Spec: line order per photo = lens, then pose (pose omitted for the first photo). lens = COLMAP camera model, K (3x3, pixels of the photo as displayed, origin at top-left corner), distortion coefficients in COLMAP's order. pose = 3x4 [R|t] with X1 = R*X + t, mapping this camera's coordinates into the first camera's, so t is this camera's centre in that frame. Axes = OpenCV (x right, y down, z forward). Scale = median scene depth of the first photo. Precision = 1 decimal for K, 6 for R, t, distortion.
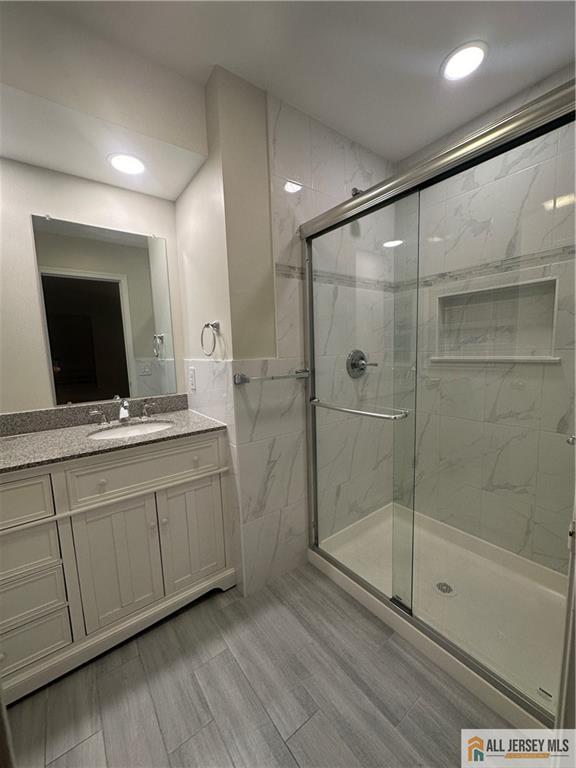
lens RADIAL K [[304.2, 0, 287.9], [0, 304.2, 385.4], [0, 0, 1]] dist [0.004366, 0.000353]
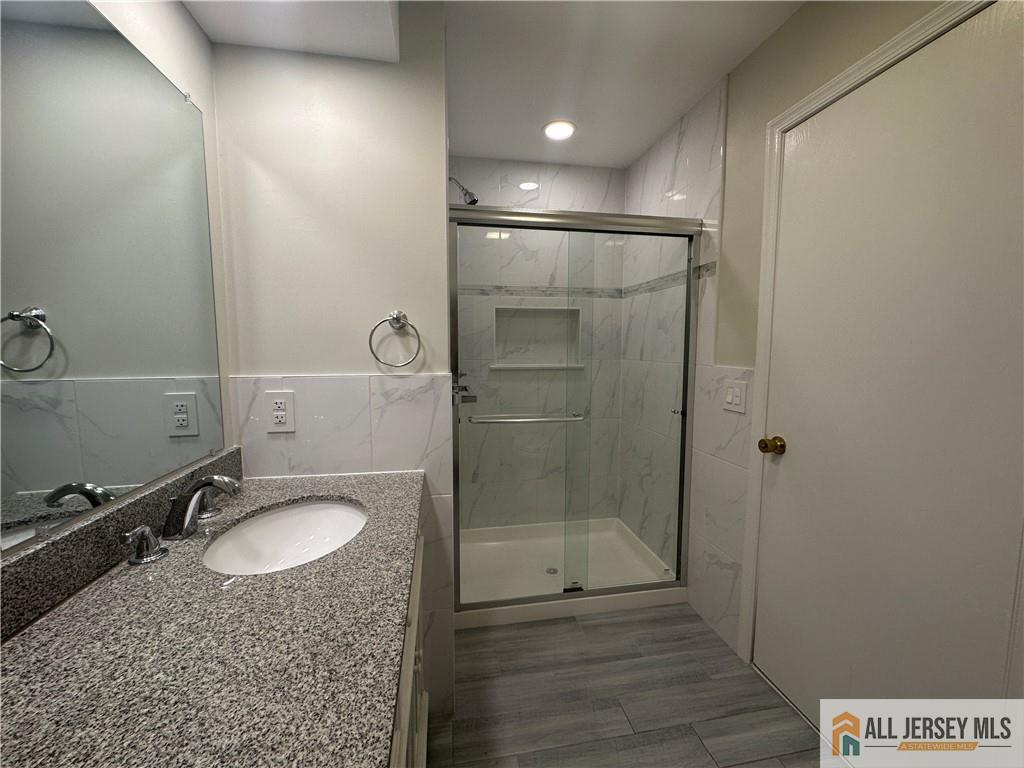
lens RADIAL K [[405.6, 0, 512.4], [0, 405.6, 384.9], [0, 0, 1]] dist [0.004366, 0.000353]
pose [[0.462261, -0.052299, 0.885200, -0.904342], [0.087250, 0.996098, 0.013289, -0.053240], [-0.882441, 0.071091, 0.465020, 0.417622]]
